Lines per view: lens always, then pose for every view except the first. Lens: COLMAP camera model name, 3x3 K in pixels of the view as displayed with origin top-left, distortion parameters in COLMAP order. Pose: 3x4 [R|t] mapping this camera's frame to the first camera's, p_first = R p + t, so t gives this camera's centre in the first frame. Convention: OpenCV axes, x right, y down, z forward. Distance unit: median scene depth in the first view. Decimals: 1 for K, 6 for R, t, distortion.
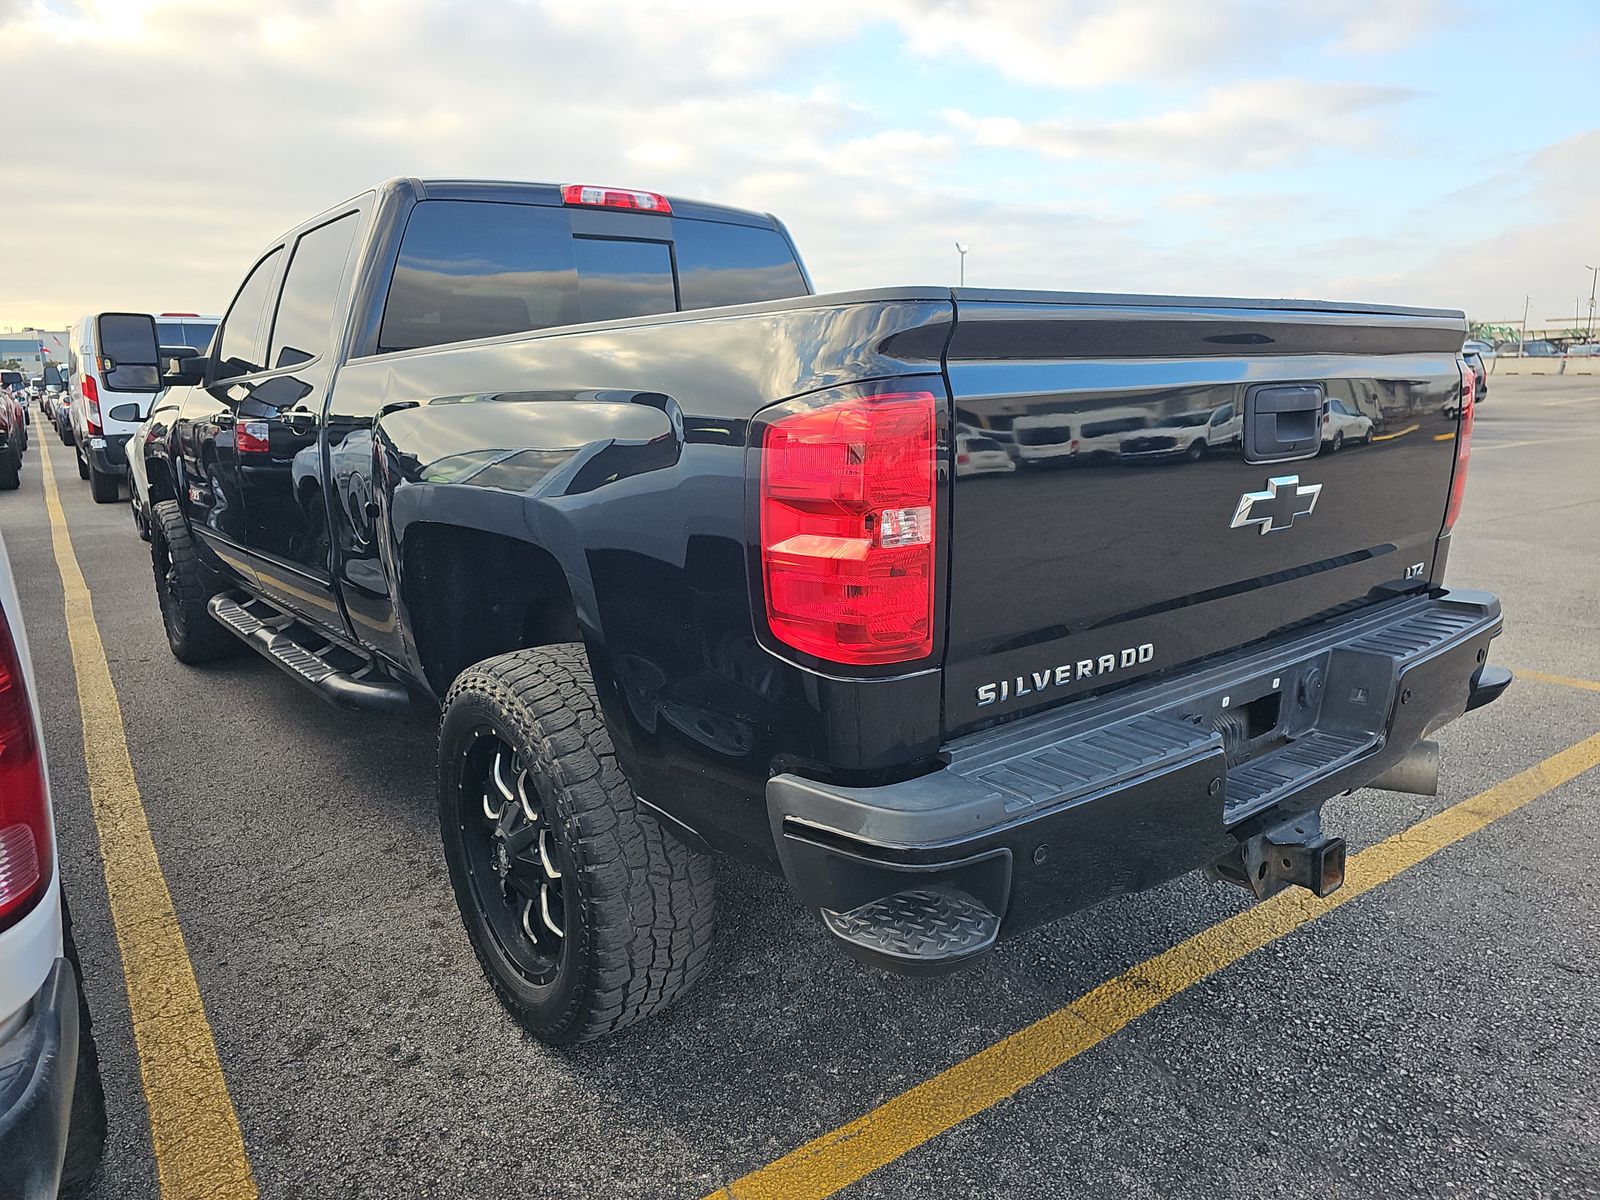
lens RADIAL K [[1077.4, 0, 801.9], [0, 1077.4, 593.5], [0, 0, 1]] dist [0.039469, -0.027717]
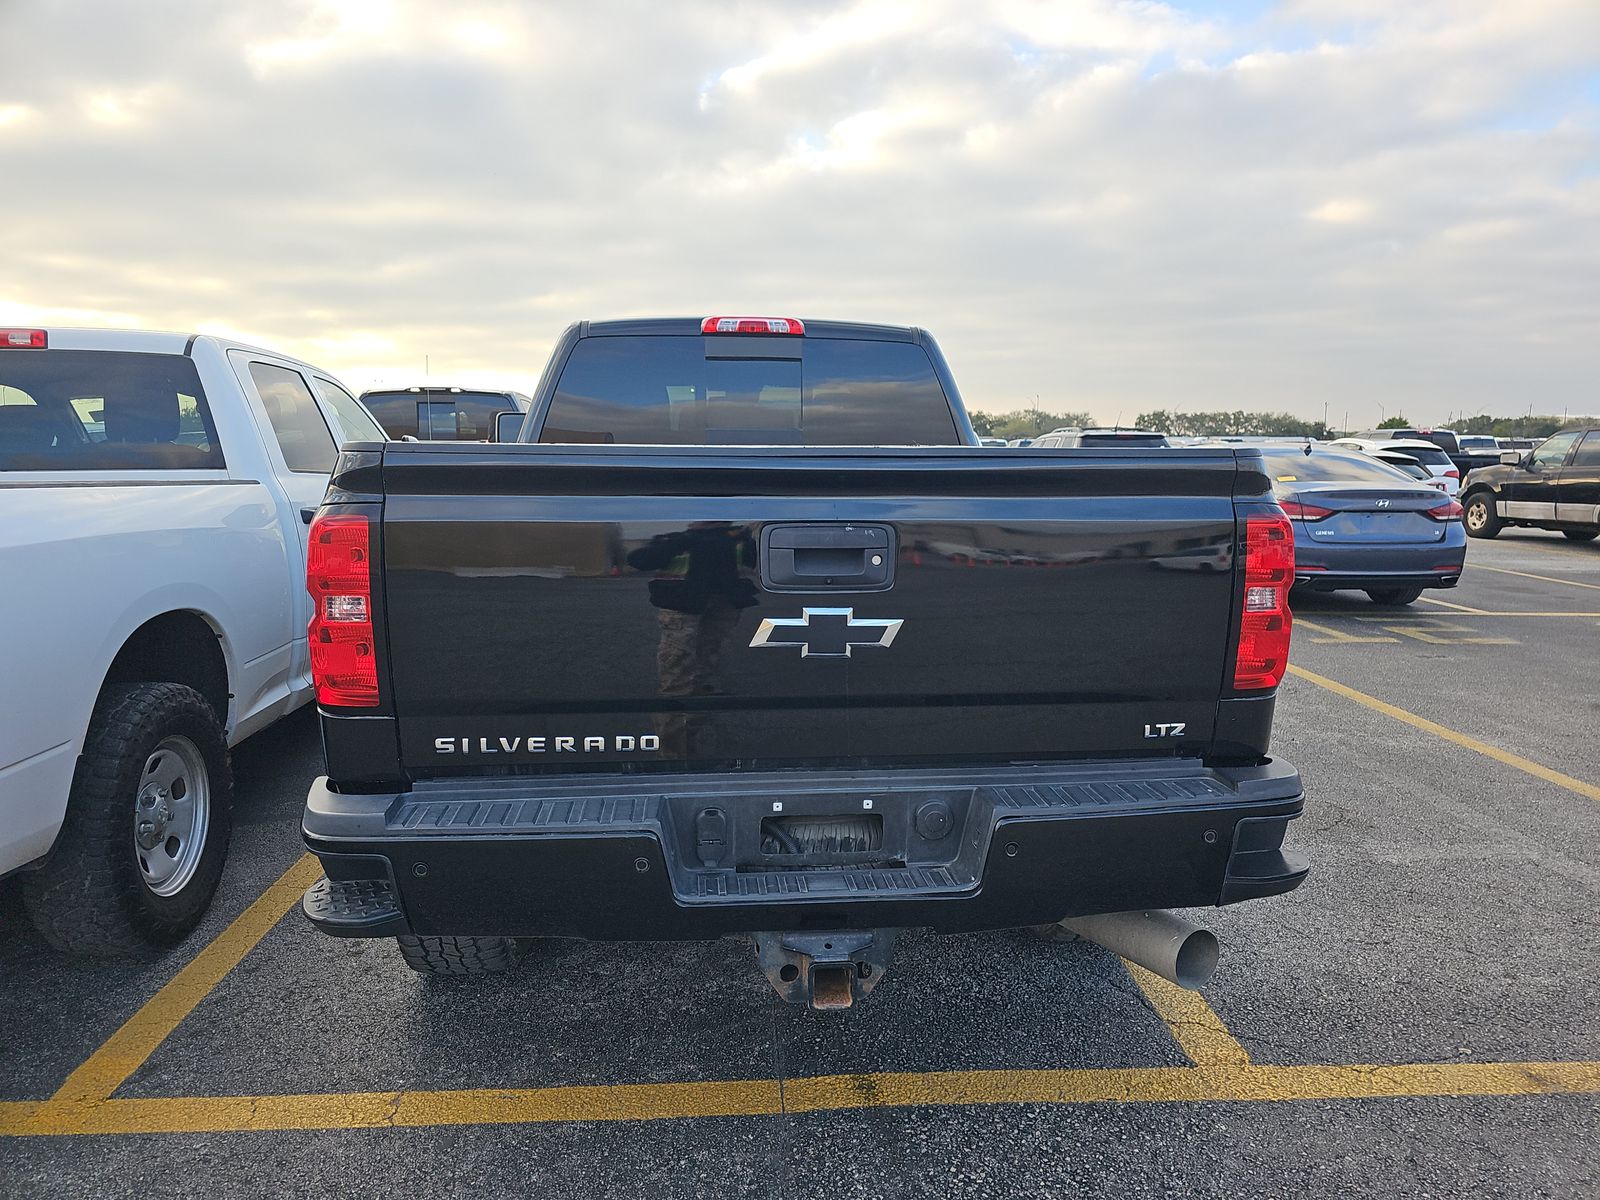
lens RADIAL K [[1077.4, 0, 814.5], [0, 1077.4, 607.9], [0, 0, 1]] dist [0.039469, -0.027717]
pose [[0.841290, 0.104953, -0.530298, 1.020593], [-0.130292, 0.991420, -0.010487, -0.096156], [0.524648, 0.077916, 0.847746, 0.092407]]
